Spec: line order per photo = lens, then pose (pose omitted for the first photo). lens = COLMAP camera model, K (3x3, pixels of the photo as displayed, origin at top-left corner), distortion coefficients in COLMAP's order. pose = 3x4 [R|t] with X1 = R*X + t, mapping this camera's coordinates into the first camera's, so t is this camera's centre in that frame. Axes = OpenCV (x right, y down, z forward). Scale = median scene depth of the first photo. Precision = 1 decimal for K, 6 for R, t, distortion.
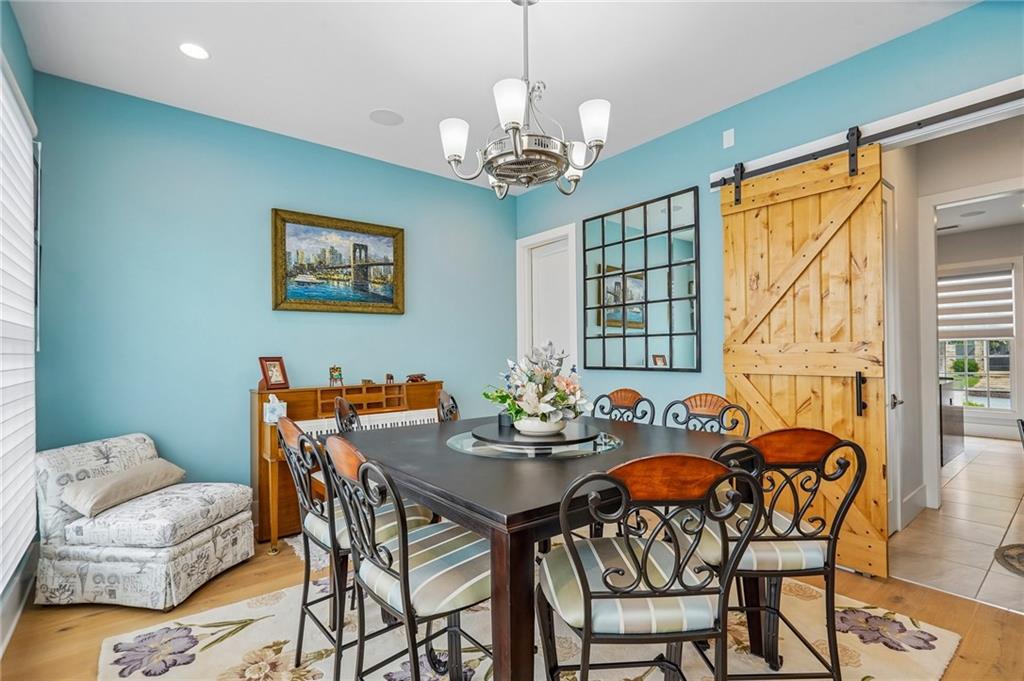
lens RADIAL K [[469.0, 0, 511.5], [0, 469.0, 349.0], [0, 0, 1]] dist [-0.002403, -0.000043]
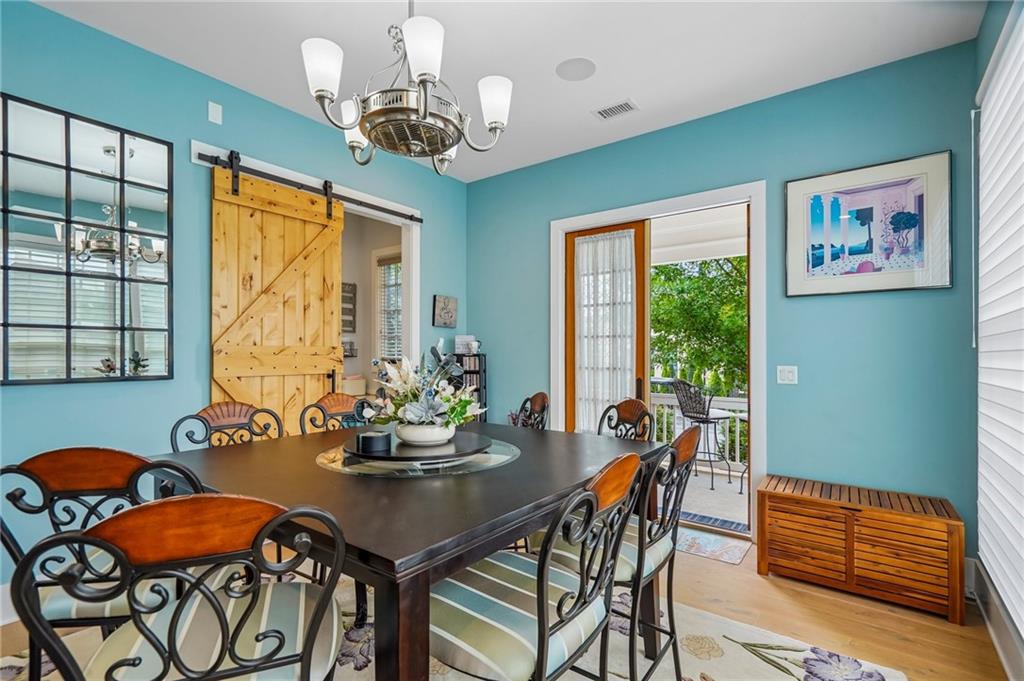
lens RADIAL K [[484.8, 0, 500.6], [0, 484.8, 357.4], [0, 0, 1]] dist [-0.000834, 0.000046]
pose [[-0.234215, -0.000918, 0.972184, -0.596577], [-0.007832, 0.999969, -0.000942, 0.010960], [-0.972153, -0.007835, -0.234215, 0.734533]]
